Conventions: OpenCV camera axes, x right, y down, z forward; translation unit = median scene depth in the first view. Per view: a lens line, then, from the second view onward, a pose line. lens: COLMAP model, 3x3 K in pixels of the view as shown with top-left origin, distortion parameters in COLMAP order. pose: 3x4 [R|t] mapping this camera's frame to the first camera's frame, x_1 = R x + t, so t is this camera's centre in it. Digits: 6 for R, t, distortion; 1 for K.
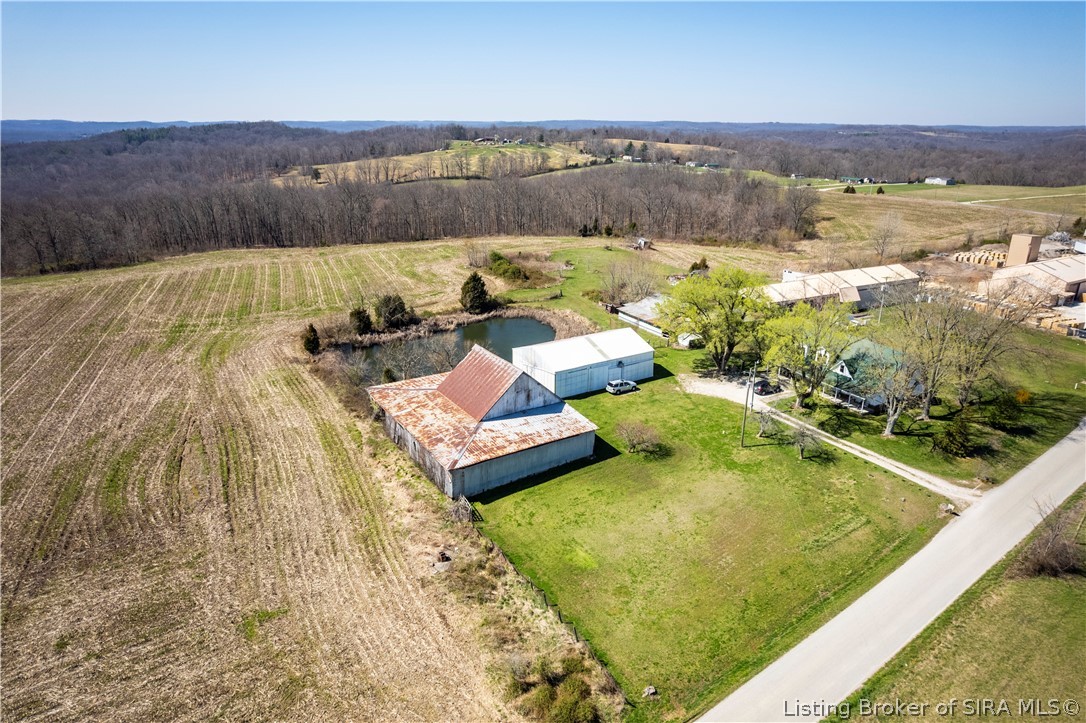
lens RADIAL K [[704.9, 0, 545.4], [0, 704.9, 361.4], [0, 0, 1]] dist [-0.079708, 0.070196]
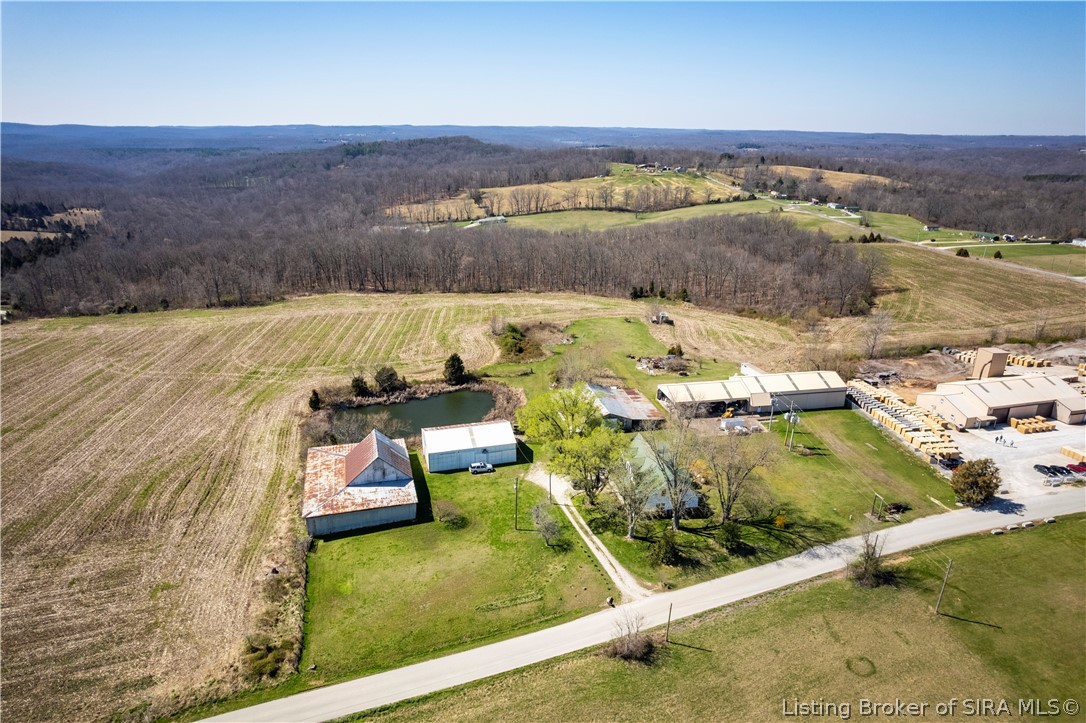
lens RADIAL K [[696.1, 0, 545.7], [0, 696.1, 363.4], [0, 0, 1]] dist [-0.084709, 0.076738]
pose [[0.961501, 0.096062, -0.257463, 0.563878], [-0.096113, 0.995293, 0.012415, -0.198816], [0.257444, 0.012808, 0.966208, -0.288884]]
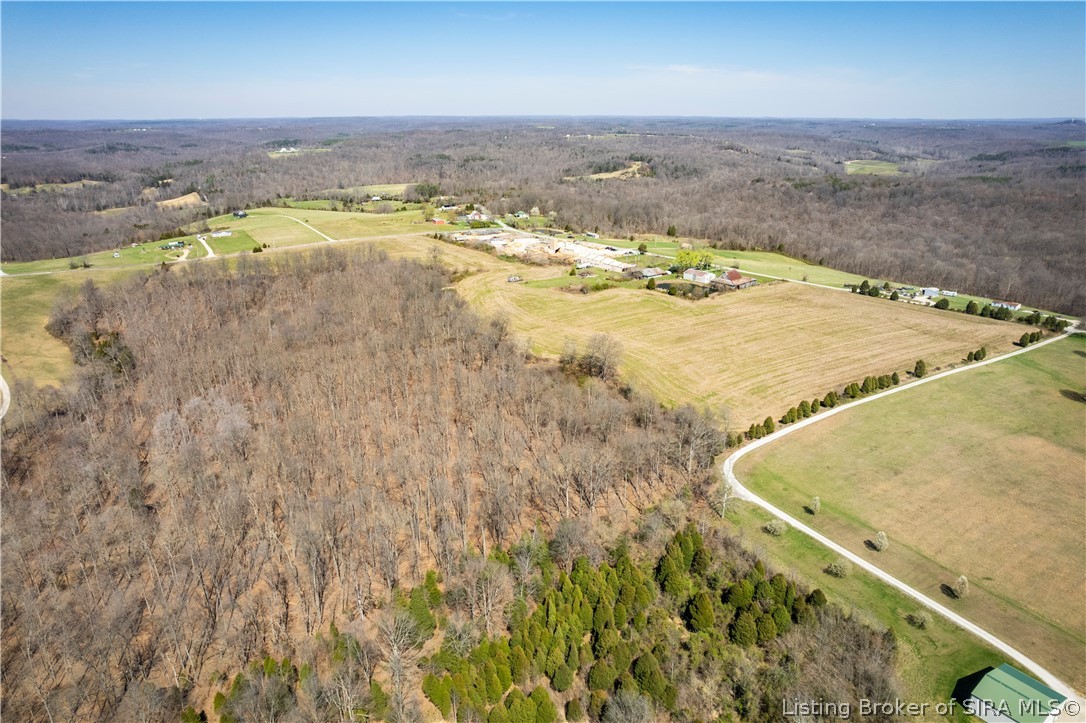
lens RADIAL K [[704.9, 0, 545.4], [0, 704.9, 361.4], [0, 0, 1]] dist [-0.079708, 0.070196]
pose [[-0.168765, -0.333043, 0.927686, -4.377365], [0.320520, 0.871490, 0.371178, -1.599213], [-0.932087, 0.359983, -0.040330, 2.431439]]
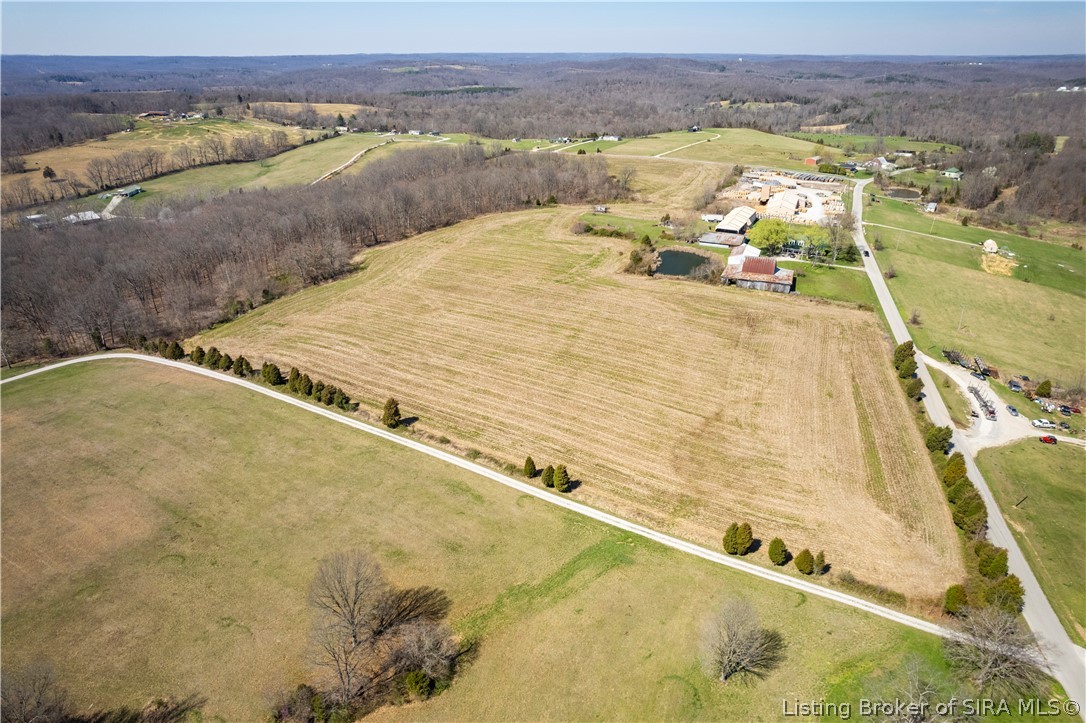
lens RADIAL K [[710.0, 0, 546.0], [0, 710.0, 361.1], [0, 0, 1]] dist [-0.089846, 0.082522]
pose [[0.799406, -0.246709, 0.547800, -2.421914], [0.197069, 0.969027, 0.148830, -0.192541], [-0.567551, -0.011021, 0.823265, -0.979142]]
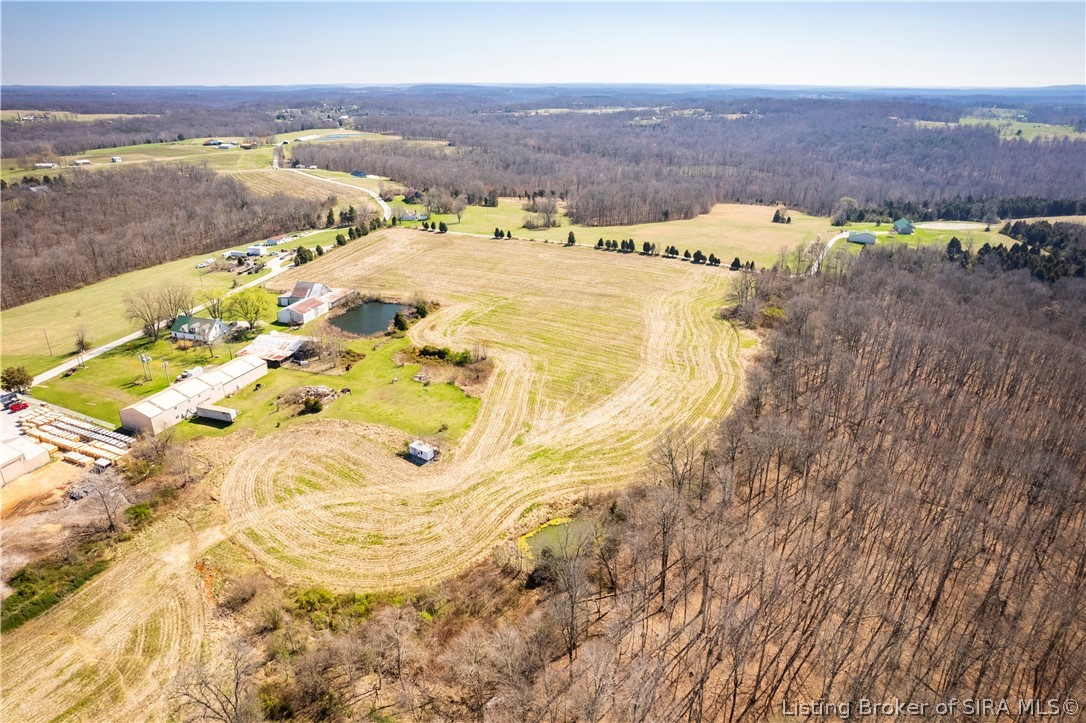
lens RADIAL K [[704.9, 0, 545.4], [0, 704.9, 361.4], [0, 0, 1]] dist [-0.079708, 0.070196]
pose [[-0.736462, 0.249098, -0.628947, 1.147677], [-0.221517, 0.789675, 0.572139, -1.649323], [0.639182, 0.560681, -0.526386, 3.252836]]
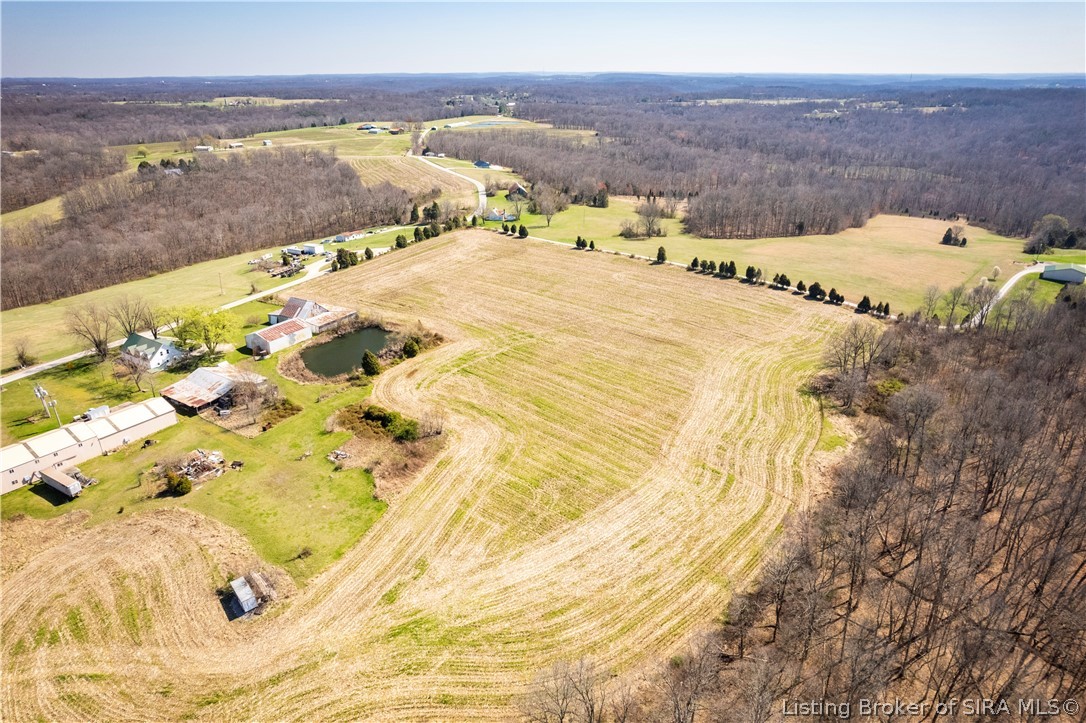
lens RADIAL K [[696.1, 0, 545.7], [0, 696.1, 363.4], [0, 0, 1]] dist [-0.084709, 0.076738]
pose [[-0.881208, 0.185542, -0.434795, 0.289919], [-0.151941, 0.759786, 0.632171, -1.521049], [0.447645, 0.623137, -0.641338, 2.989043]]
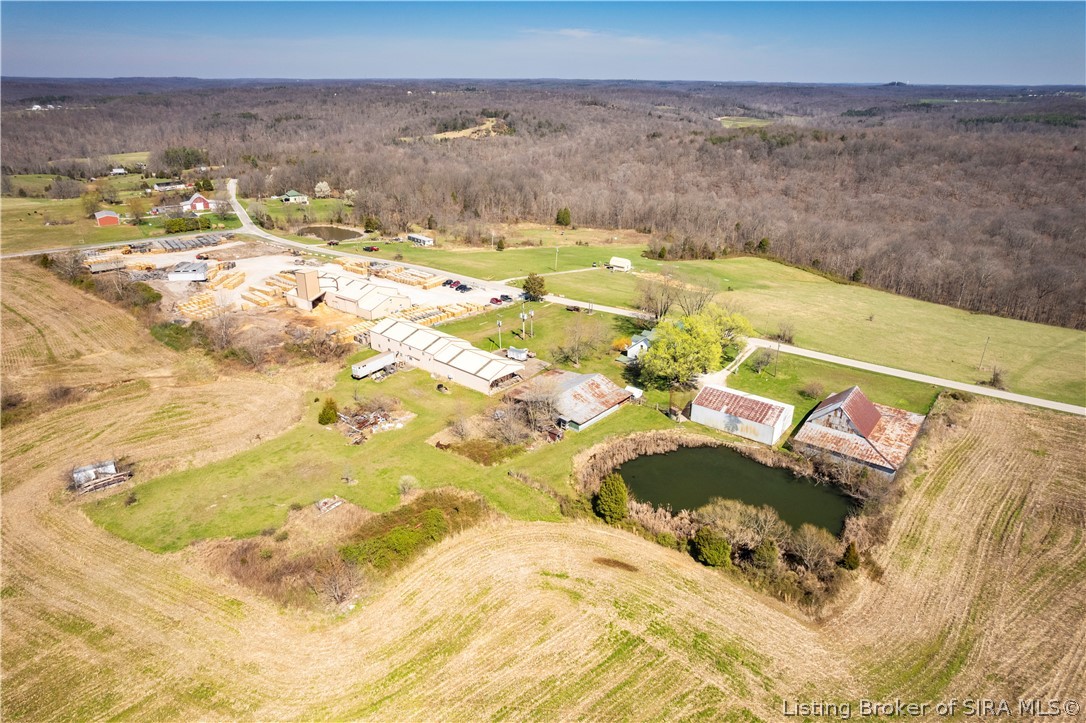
lens RADIAL K [[696.1, 0, 545.7], [0, 696.1, 363.4], [0, 0, 1]] dist [-0.084709, 0.076738]
pose [[-0.365085, -0.362926, 0.857320, -0.998518], [0.294887, 0.828387, 0.476254, -0.897425], [-0.883037, 0.426685, -0.195410, 1.660589]]
